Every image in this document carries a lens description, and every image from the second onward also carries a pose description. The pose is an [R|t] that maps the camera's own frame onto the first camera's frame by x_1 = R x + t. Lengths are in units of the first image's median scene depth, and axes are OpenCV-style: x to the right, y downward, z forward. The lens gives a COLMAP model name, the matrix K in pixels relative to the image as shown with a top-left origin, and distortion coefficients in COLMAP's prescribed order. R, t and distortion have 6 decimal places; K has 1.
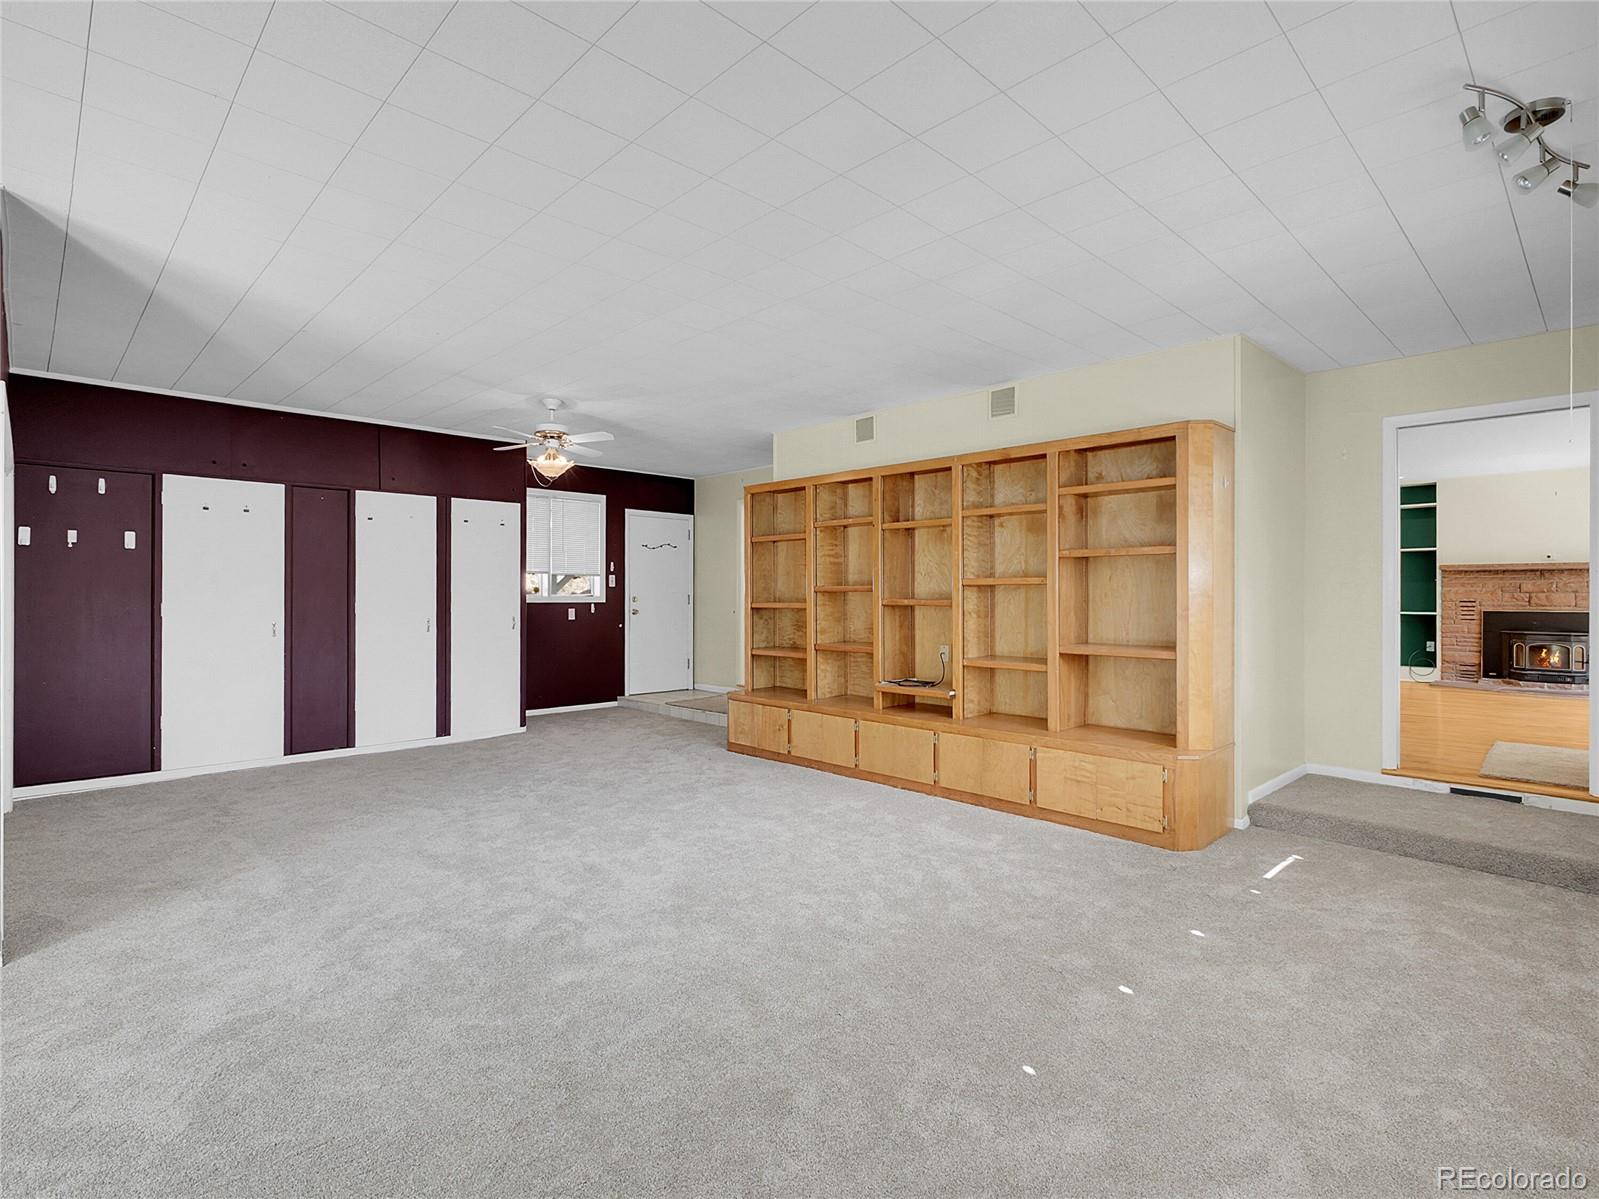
lens RADIAL K [[789.1, 0, 800.2], [0, 789.1, 553.1], [0, 0, 1]] dist [0.000709, 0.000382]
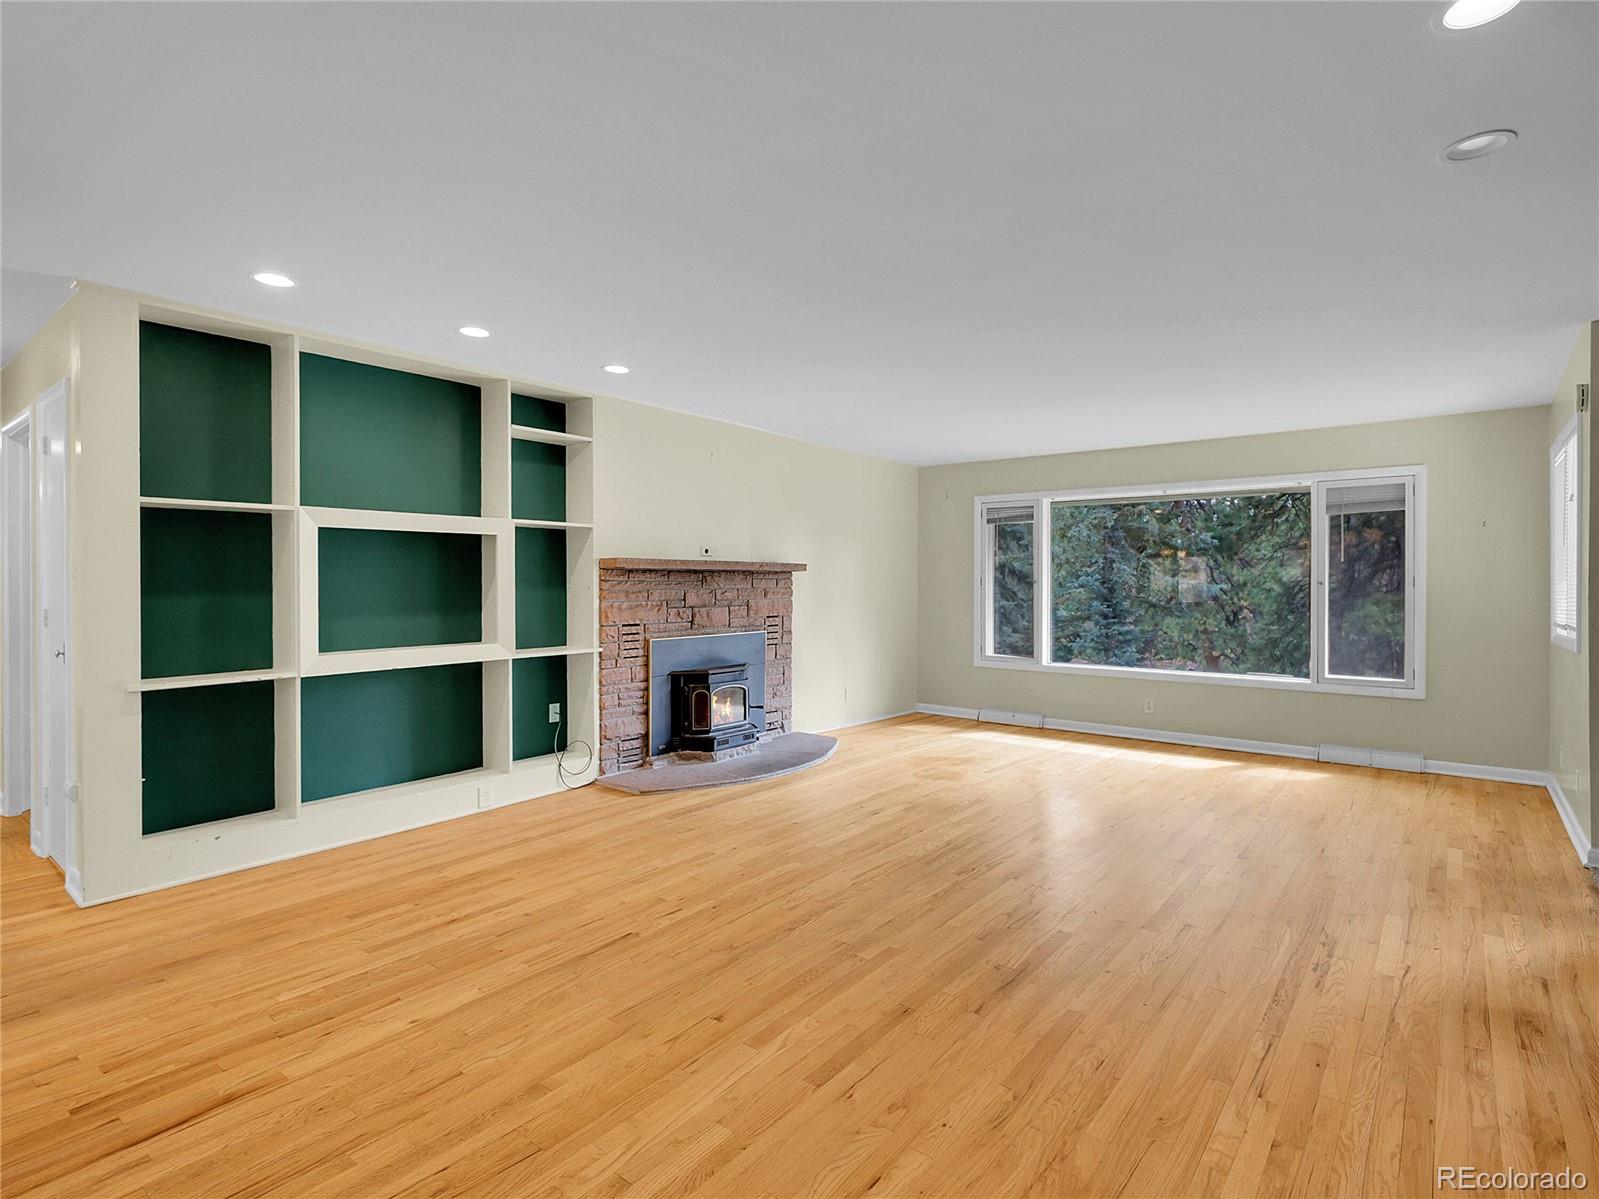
lens RADIAL K [[797.6, 0, 804.7], [0, 797.6, 590.8], [0, 0, 1]] dist [0.000162, 0.001410]
pose [[-0.107217, -0.011451, 0.994170, 0.277539], [-0.050775, 0.998692, 0.006027, 0.028143], [-0.992938, -0.049833, -0.107658, 0.955154]]
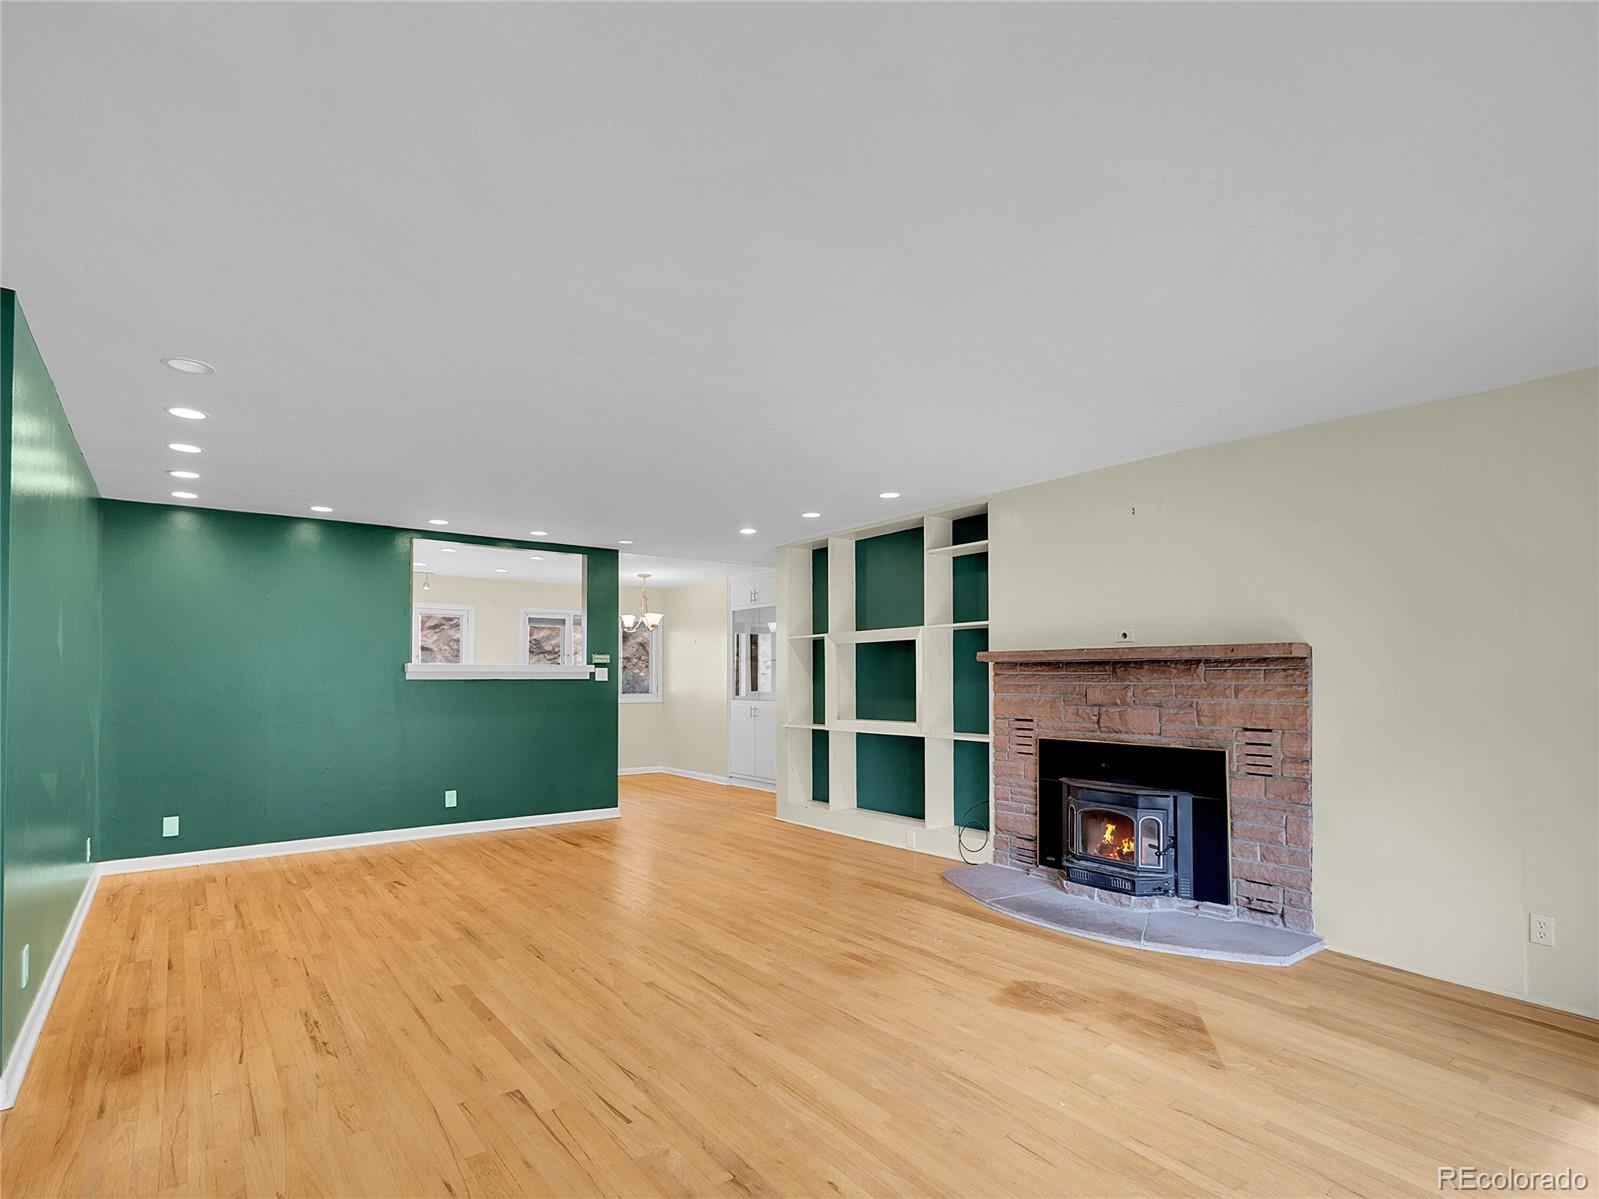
lens RADIAL K [[794.6, 0, 798.4], [0, 794.6, 595.7], [0, 0, 1]] dist [0.000226, 0.000472]
pose [[0.992911, -0.012607, -0.118188, 0.768407], [0.006343, 0.998562, -0.053226, 0.004114], [0.118689, 0.052099, 0.991564, 0.438616]]
